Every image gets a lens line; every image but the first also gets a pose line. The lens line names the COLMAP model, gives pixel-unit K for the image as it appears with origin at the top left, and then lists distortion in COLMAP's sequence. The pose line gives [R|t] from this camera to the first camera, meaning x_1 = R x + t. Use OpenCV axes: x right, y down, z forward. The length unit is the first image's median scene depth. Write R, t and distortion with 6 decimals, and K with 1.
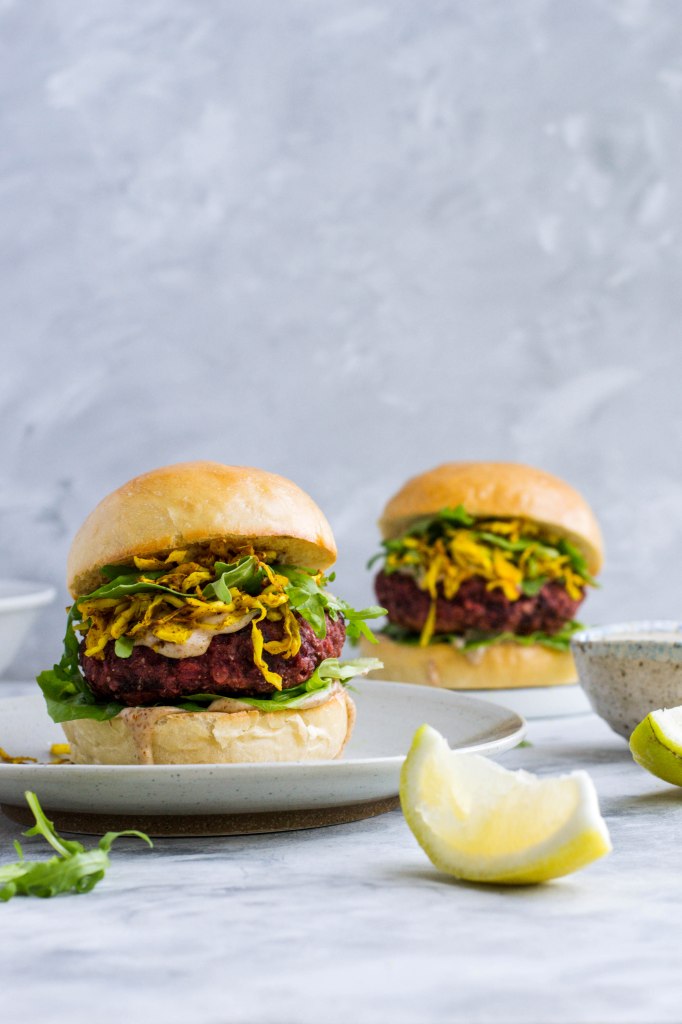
lens RADIAL K [[2485.4, 0, 333.6], [0, 2485.4, 496.1], [0, 0, 1]] dist [-0.102112, 0.000000]
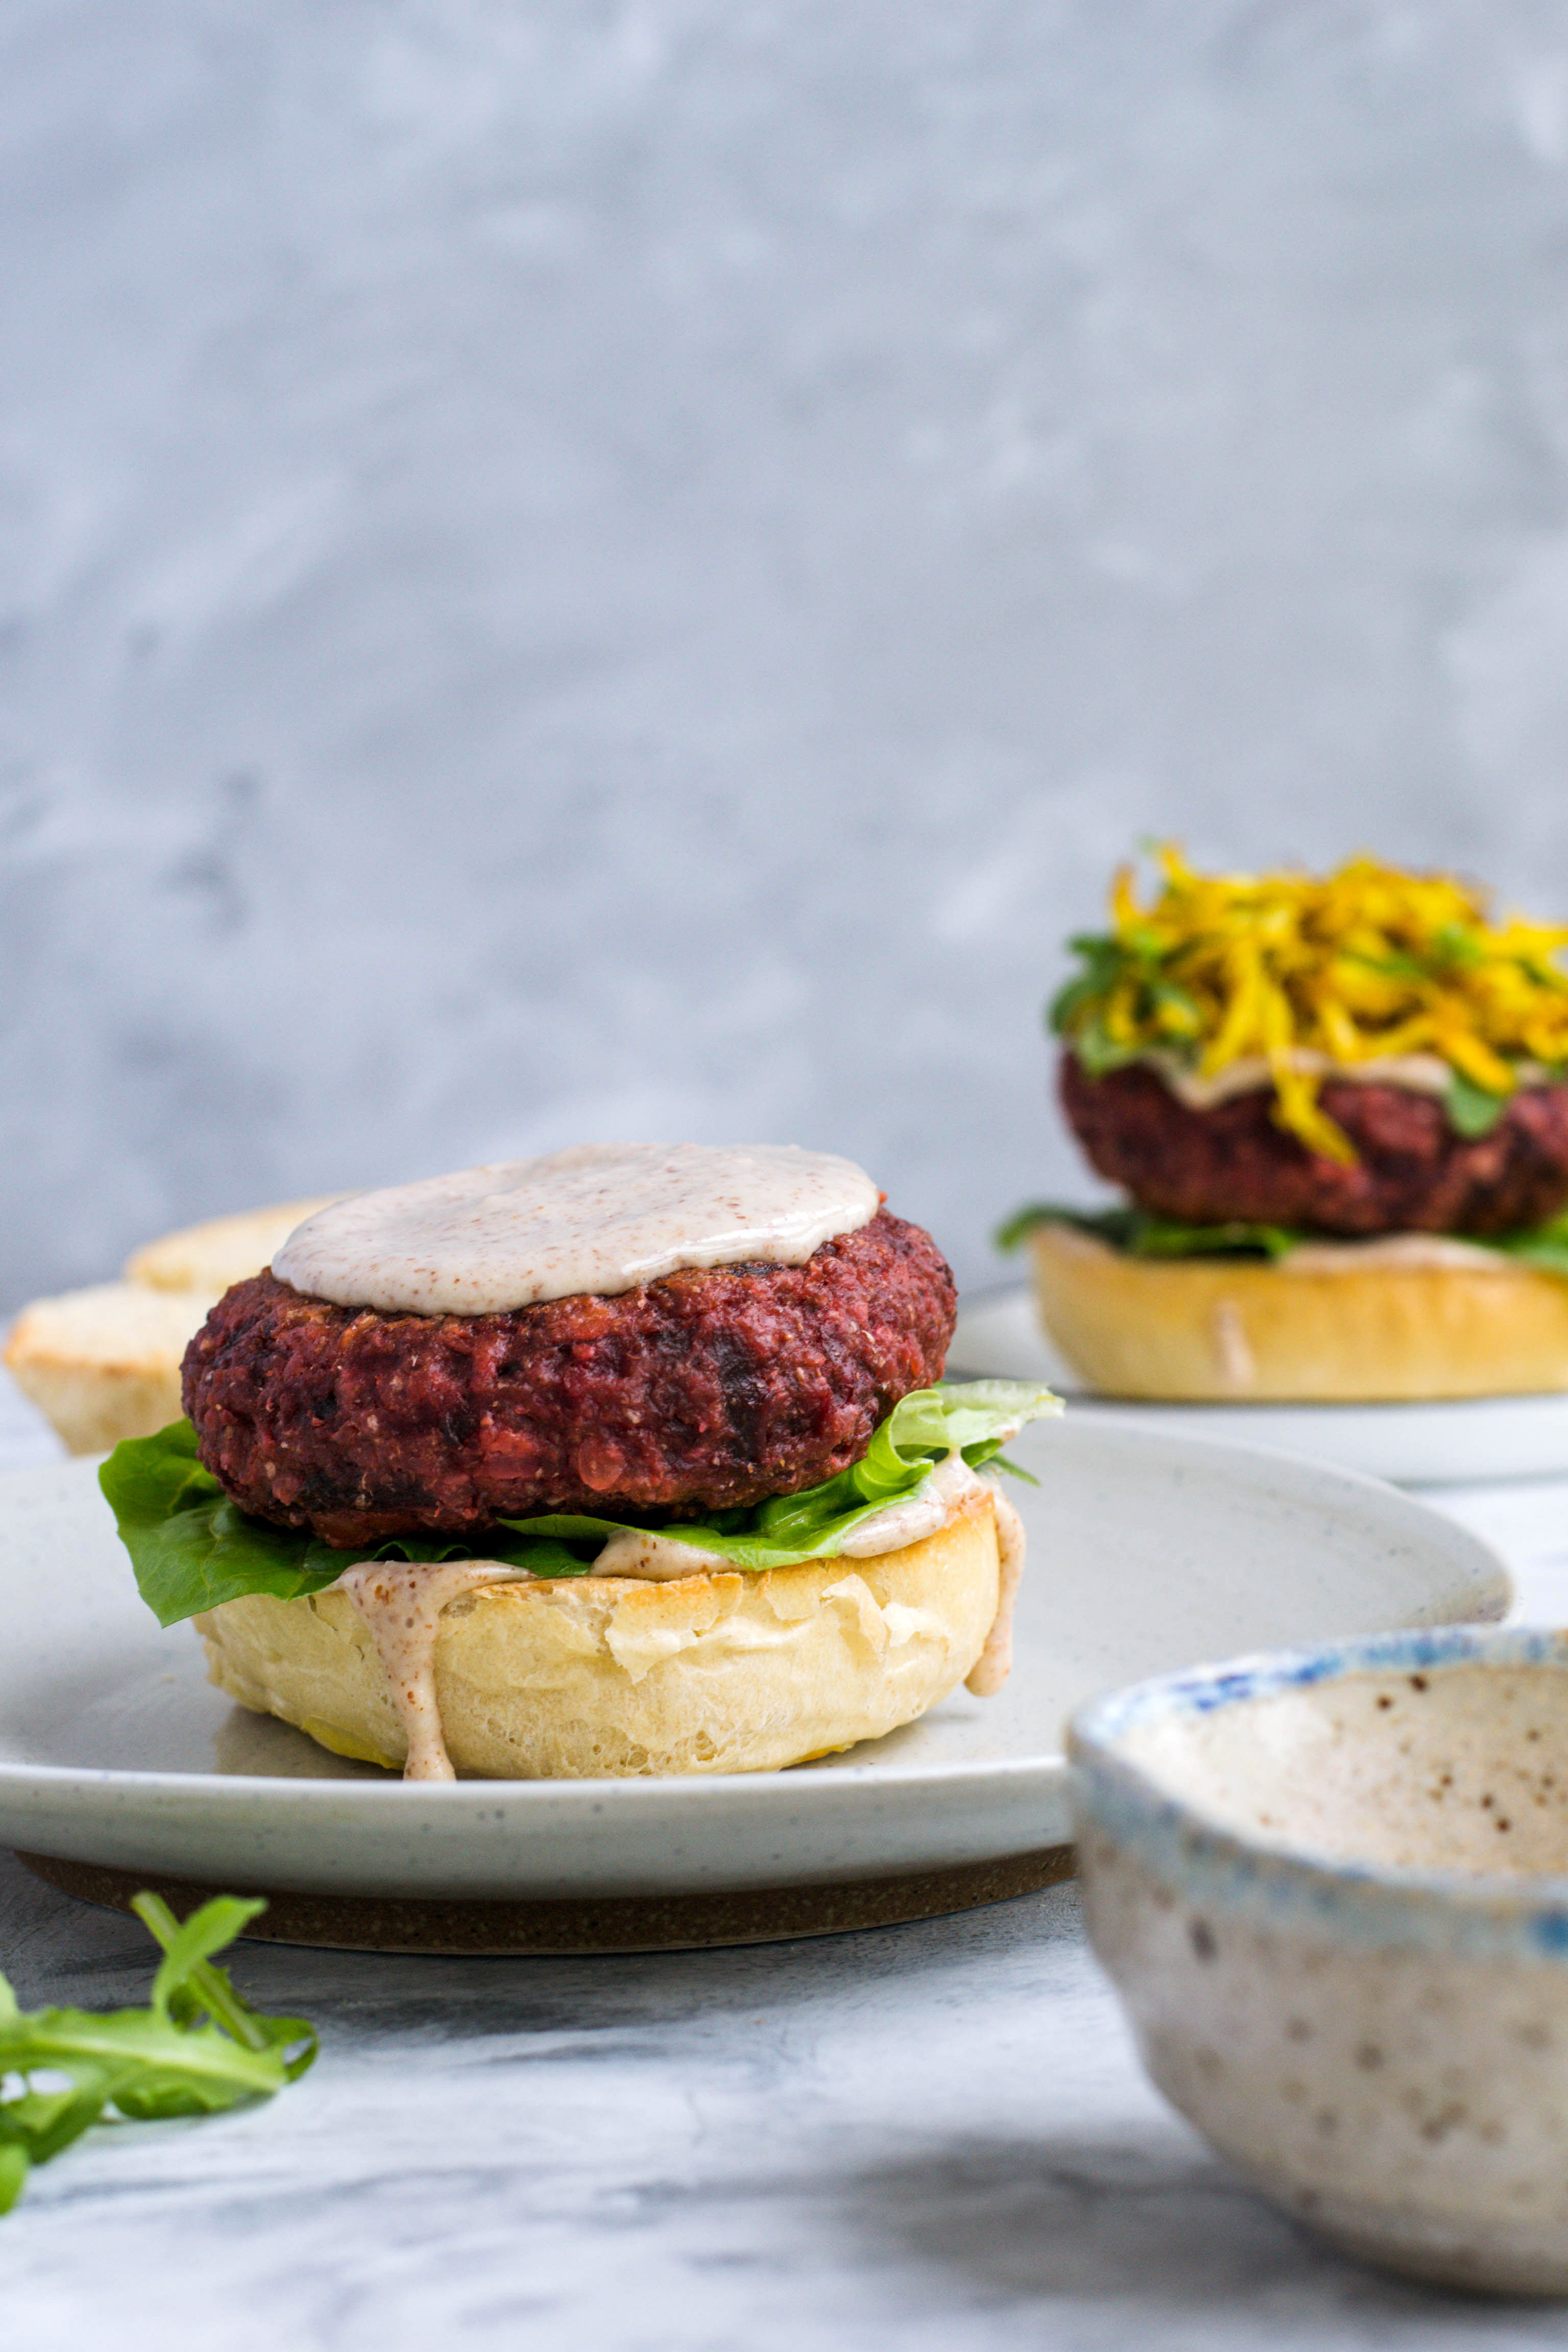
lens RADIAL K [[5582.1, 0, 763.3], [0, 5582.1, 1175.0], [0, 0, 1]] dist [-0.117686, 0.000000]
pose [[0.999432, 0.002997, -0.033555, -0.002100], [0.000234, 0.995395, 0.095857, -0.040310], [0.033688, -0.095810, 0.994829, 0.242301]]
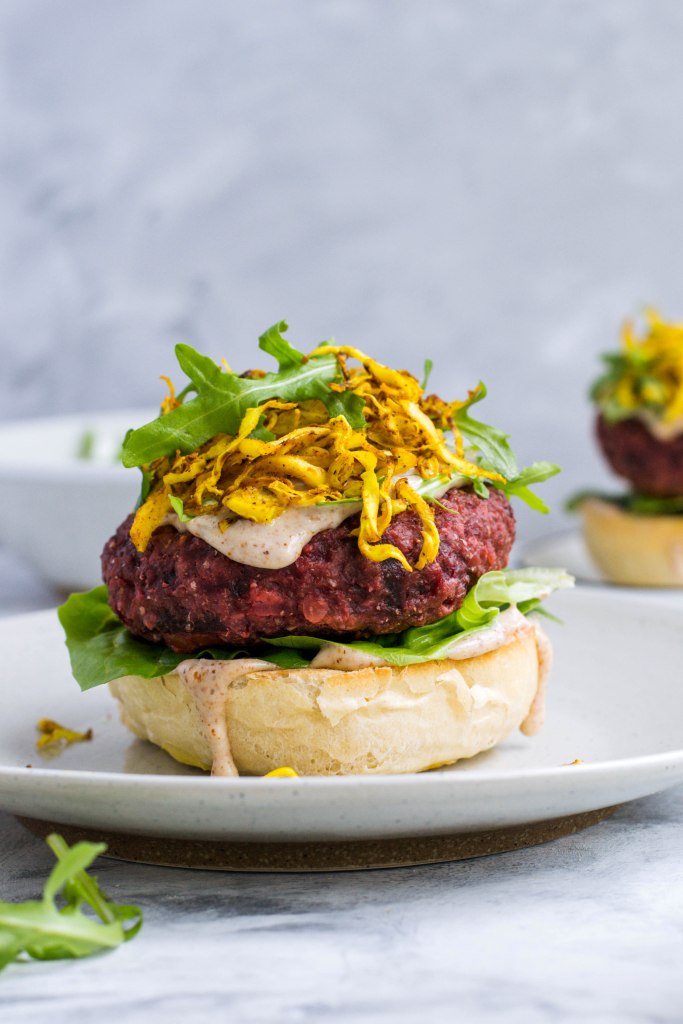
lens RADIAL K [[2485.4, 0, 317.2], [0, 2485.4, 460.2], [0, 0, 1]] dist [-0.102112, 0.000000]
pose [[0.993287, 0.005836, -0.115525, 0.023106], [0.002965, 0.997114, 0.075864, -0.013841], [0.115635, -0.075697, 0.990403, 0.370740]]
